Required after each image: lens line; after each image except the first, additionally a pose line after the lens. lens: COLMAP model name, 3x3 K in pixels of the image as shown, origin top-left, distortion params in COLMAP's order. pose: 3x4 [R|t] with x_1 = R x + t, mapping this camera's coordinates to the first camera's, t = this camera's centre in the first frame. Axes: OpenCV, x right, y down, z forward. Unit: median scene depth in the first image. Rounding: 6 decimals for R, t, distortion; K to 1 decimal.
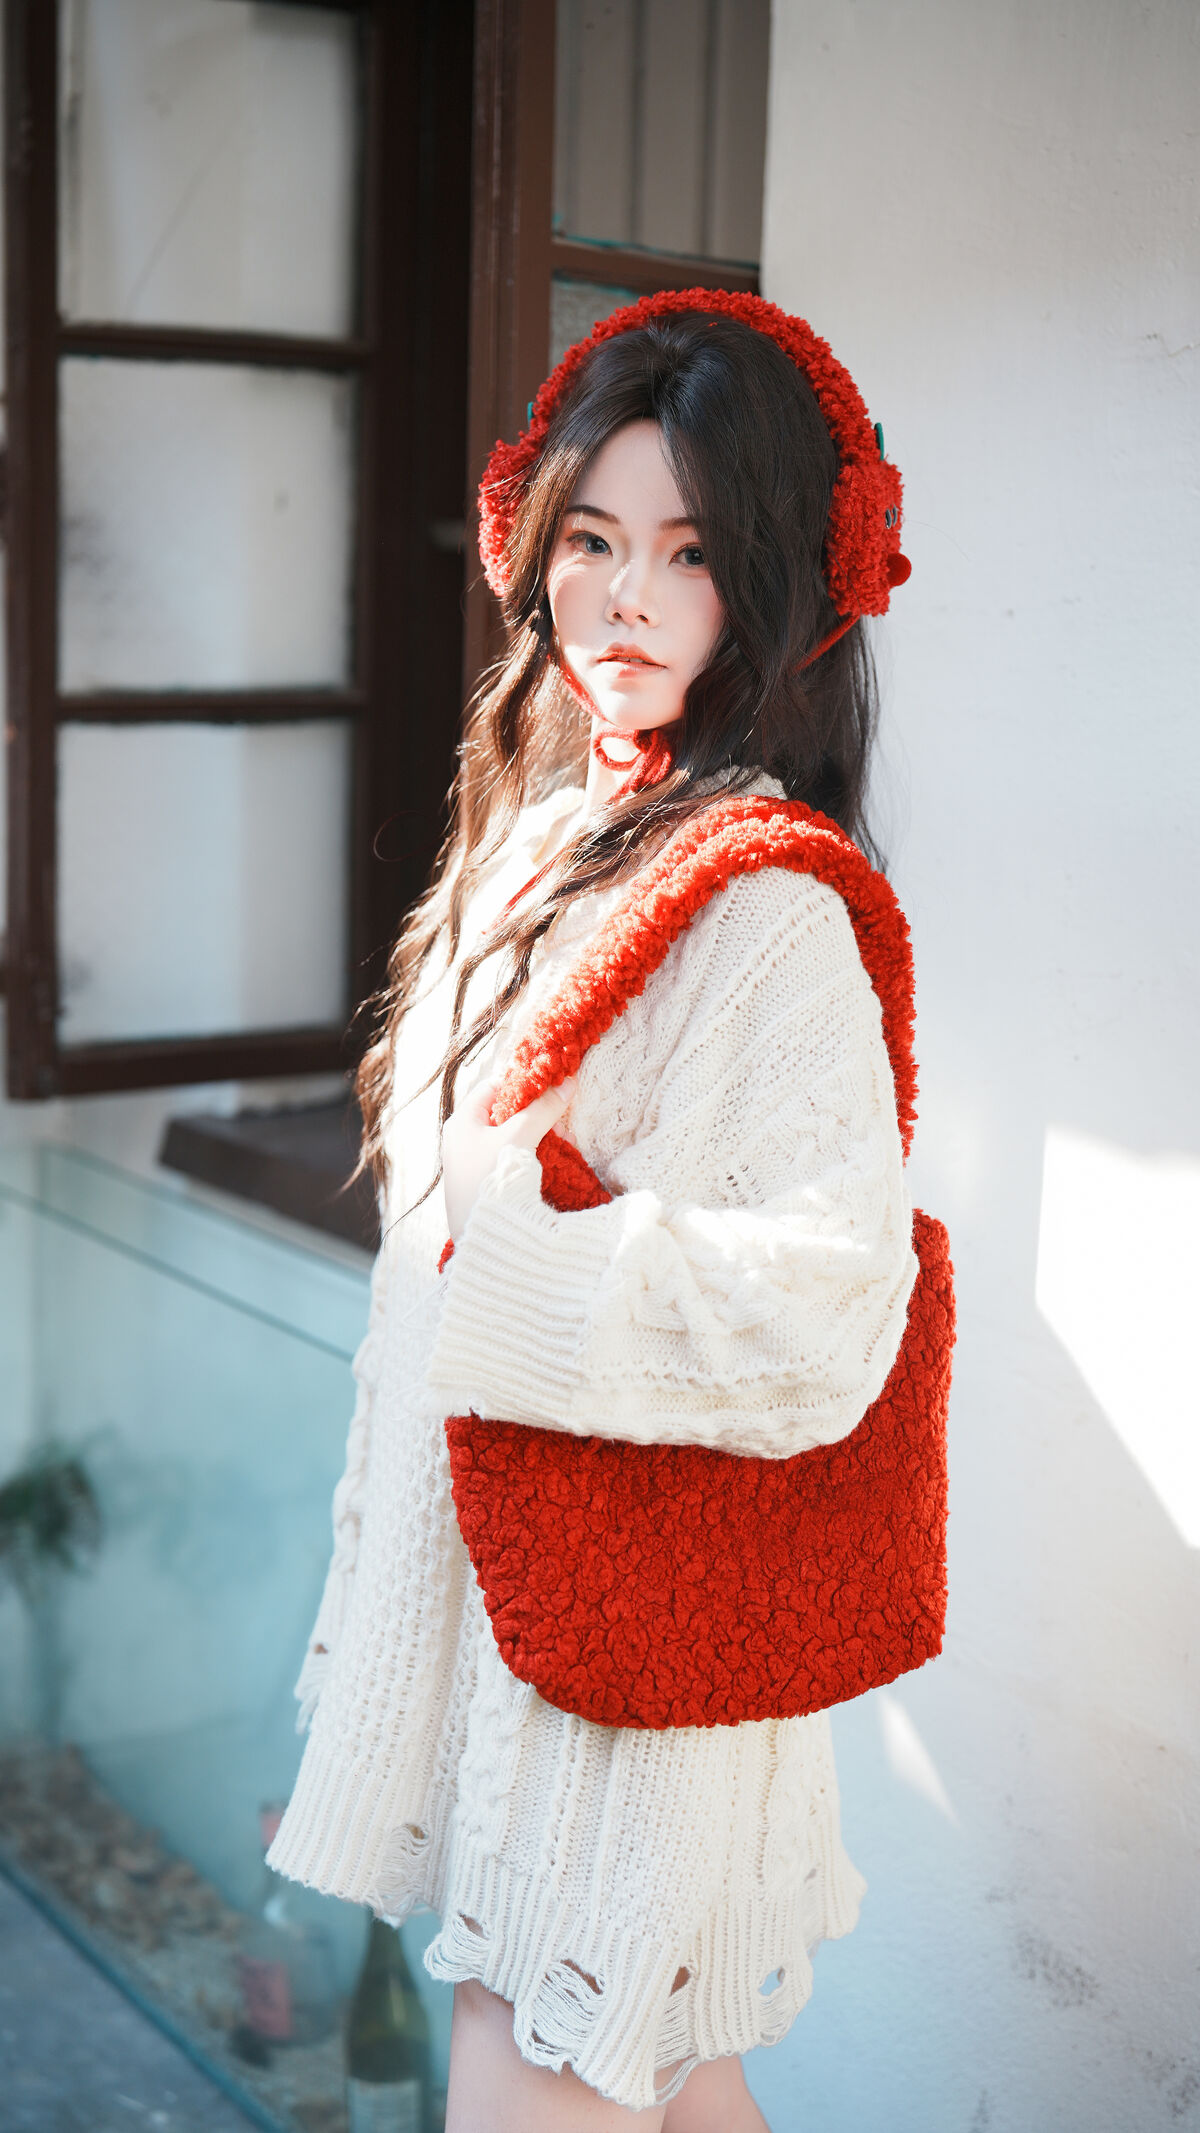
lens RADIAL K [[3154.3, 0, 619.3], [0, 3154.3, 1082.0], [0, 0, 1]] dist [0.032232, 0.000000]
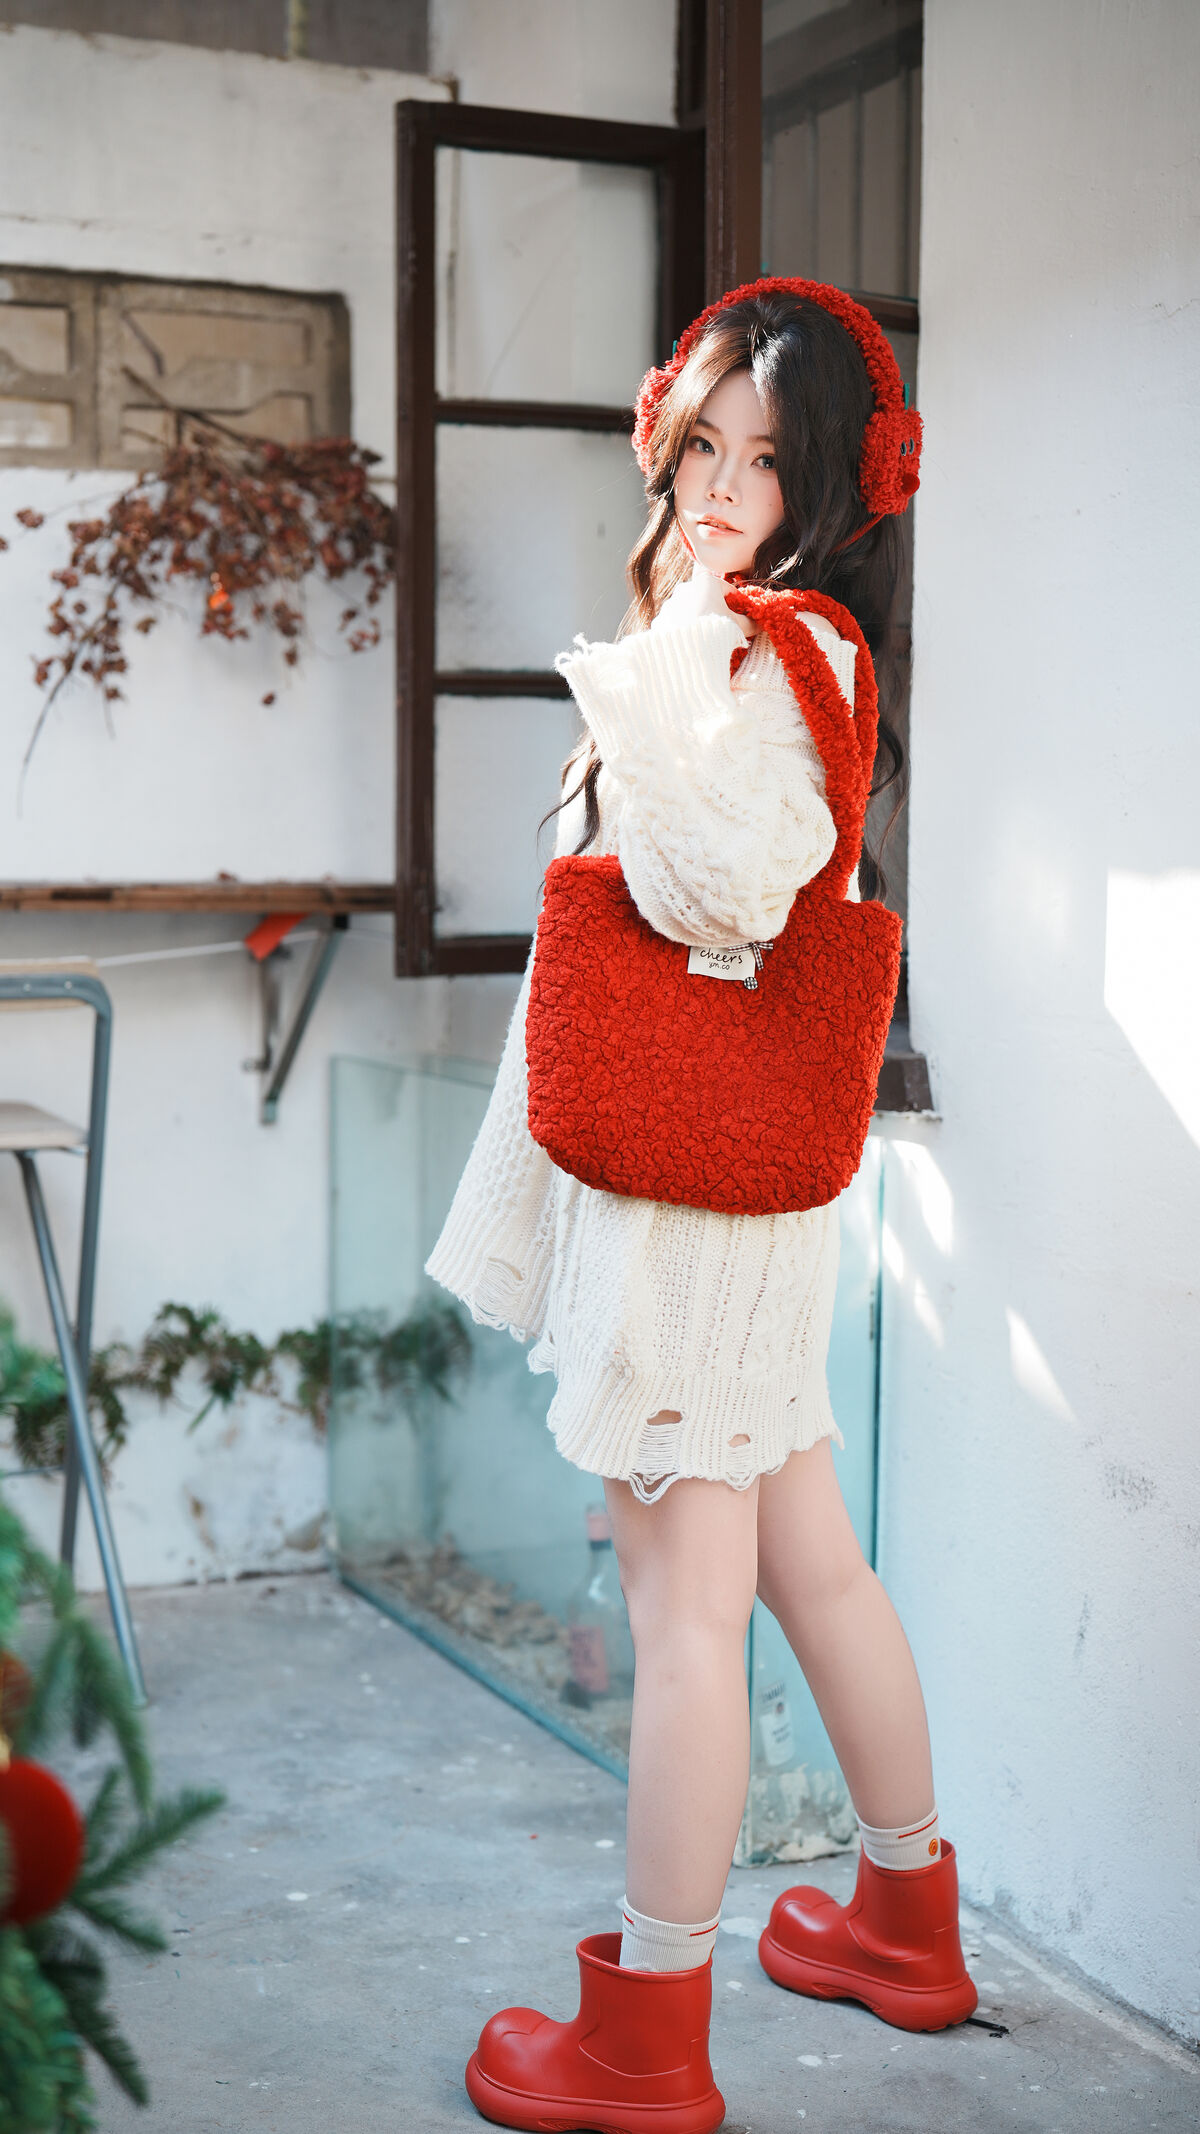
lens RADIAL K [[3155.8, 0, 615.7], [0, 3155.8, 1069.5], [0, 0, 1]] dist [0.032232, 0.000000]
pose [[0.990688, -0.013181, -0.135514, 0.076584], [0.001104, 0.996048, -0.088811, 0.161490], [0.136149, 0.087834, 0.986787, -0.289581]]
